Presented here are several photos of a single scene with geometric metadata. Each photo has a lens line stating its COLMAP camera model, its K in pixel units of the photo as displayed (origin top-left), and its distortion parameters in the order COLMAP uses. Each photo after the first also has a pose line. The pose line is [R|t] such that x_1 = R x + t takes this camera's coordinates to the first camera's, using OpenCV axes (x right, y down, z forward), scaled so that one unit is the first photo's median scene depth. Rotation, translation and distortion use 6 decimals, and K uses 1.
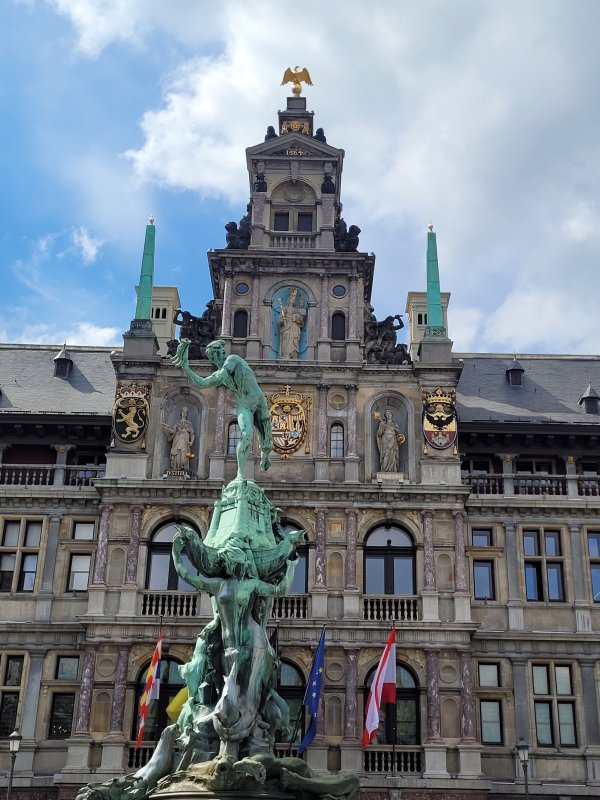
lens RADIAL K [[942.3, 0, 300.0], [0, 942.3, 400.0], [0, 0, 1]] dist [0.011612, 0.037548]
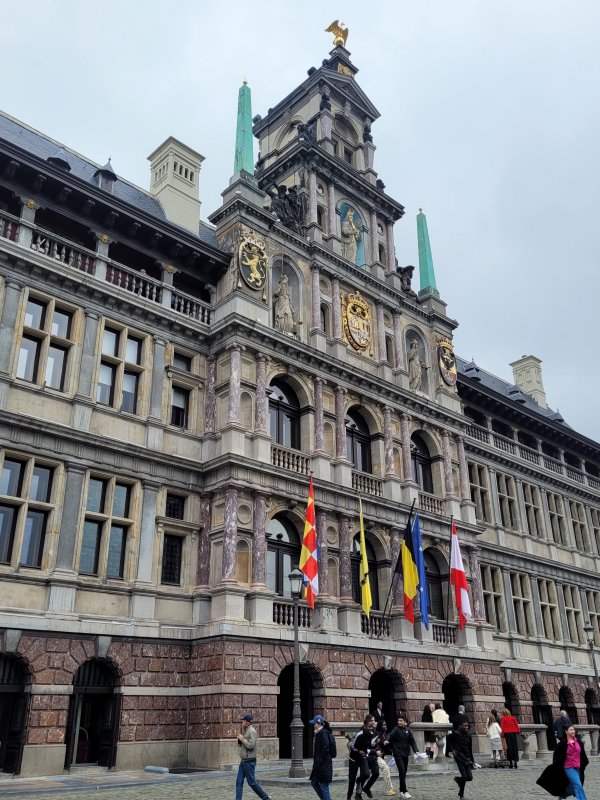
lens RADIAL K [[719.1, 0, 300.0], [0, 719.1, 400.0], [0, 0, 1]] dist [0.040759, 0.013052]
pose [[0.737735, 0.259832, 0.623085, -0.564147], [-0.257851, 0.961440, -0.095632, 0.208068], [-0.623907, -0.090112, 0.776286, 0.396189]]
